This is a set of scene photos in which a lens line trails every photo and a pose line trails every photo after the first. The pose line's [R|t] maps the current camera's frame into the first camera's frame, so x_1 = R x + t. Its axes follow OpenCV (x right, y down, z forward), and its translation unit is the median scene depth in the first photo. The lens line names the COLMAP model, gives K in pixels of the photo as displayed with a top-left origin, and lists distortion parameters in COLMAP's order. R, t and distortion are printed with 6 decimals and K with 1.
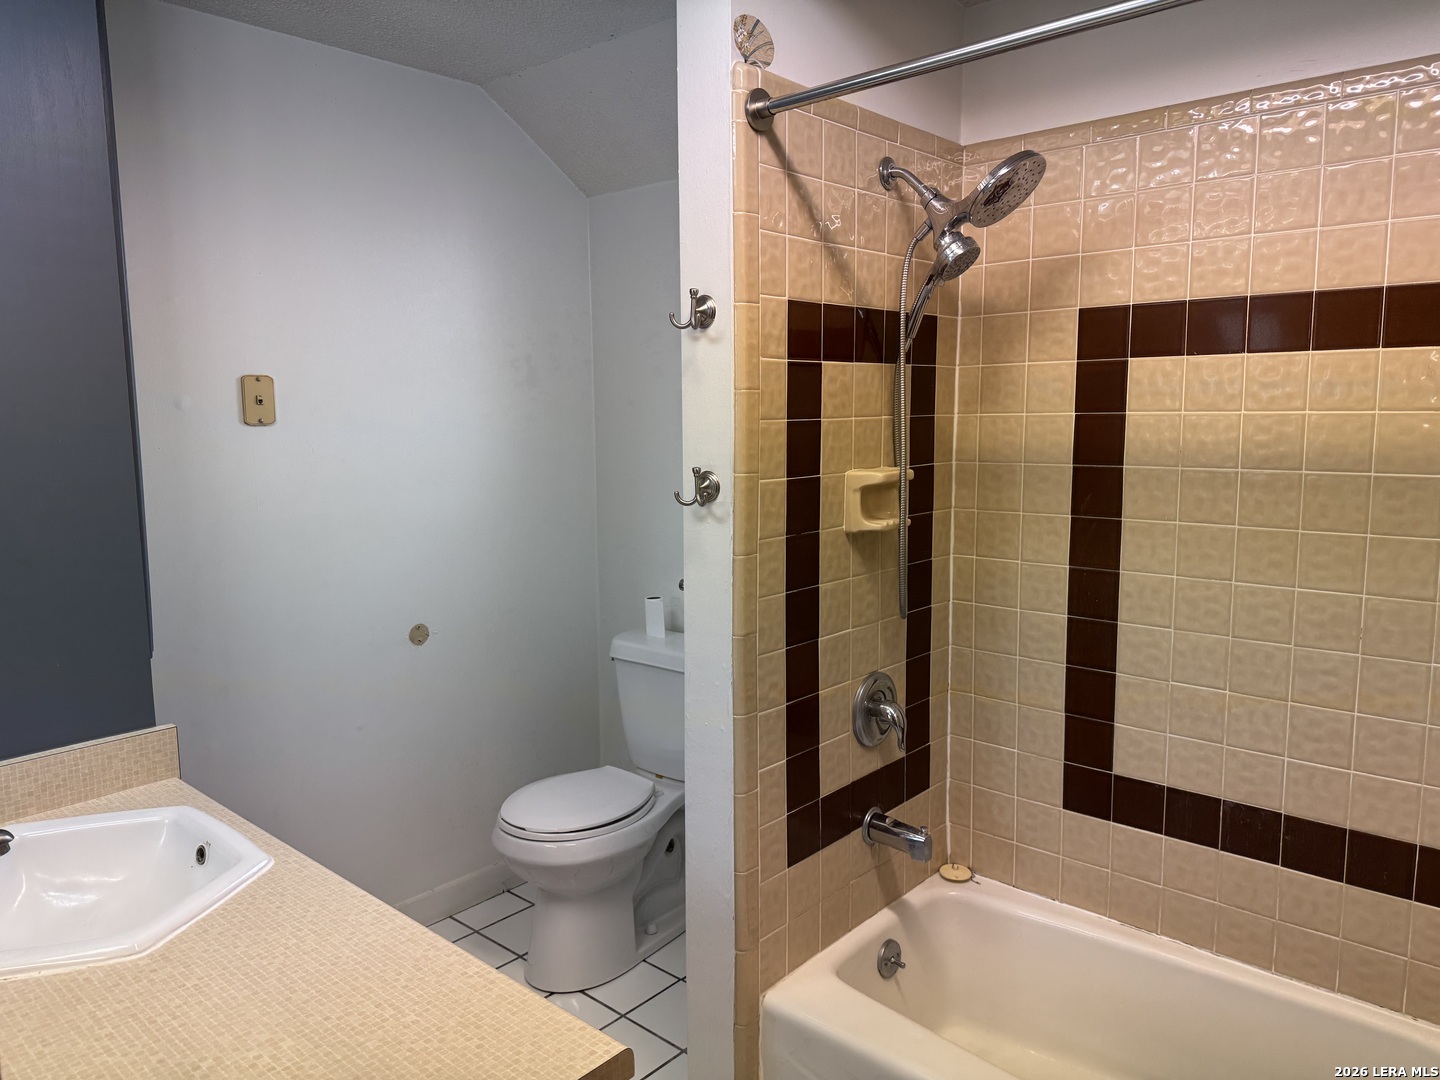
lens RADIAL K [[1015.0, 0, 718.5], [0, 1015.0, 536.7], [0, 0, 1]] dist [0.049986, -0.037299]
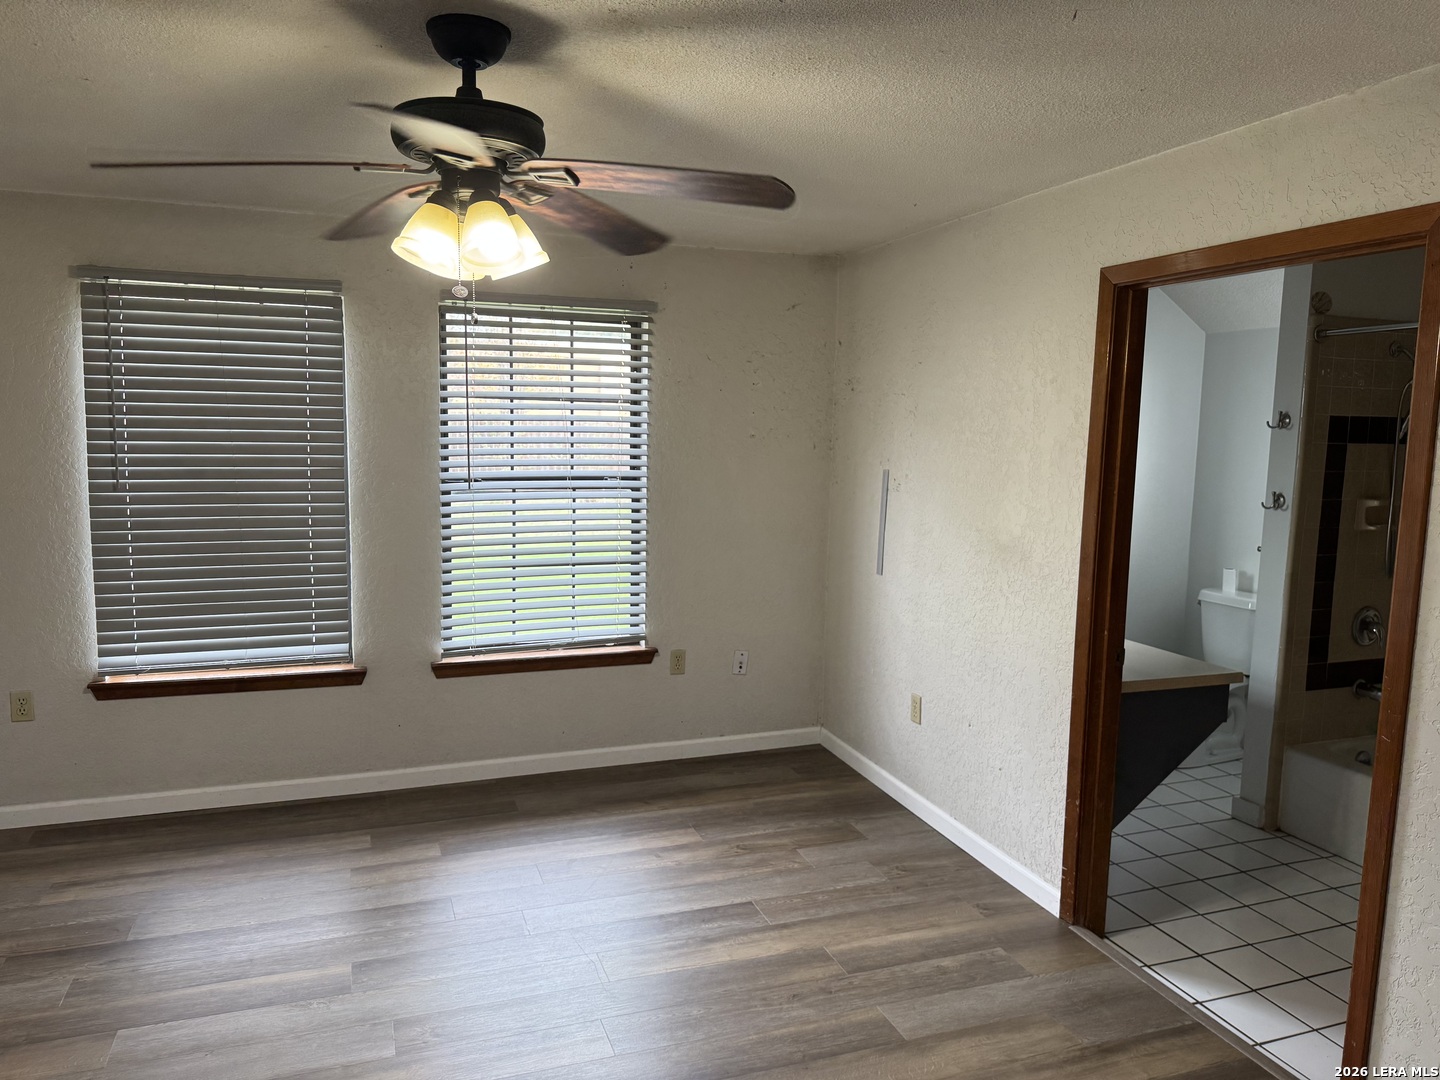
lens RADIAL K [[1015.0, 0, 723.3], [0, 1015.0, 536.3], [0, 0, 1]] dist [0.049986, -0.037299]
pose [[0.885991, 0.078962, -0.456930, -0.047751], [-0.094017, 0.995518, -0.010265, 0.146328], [0.454071, 0.052054, 0.889444, -1.361620]]
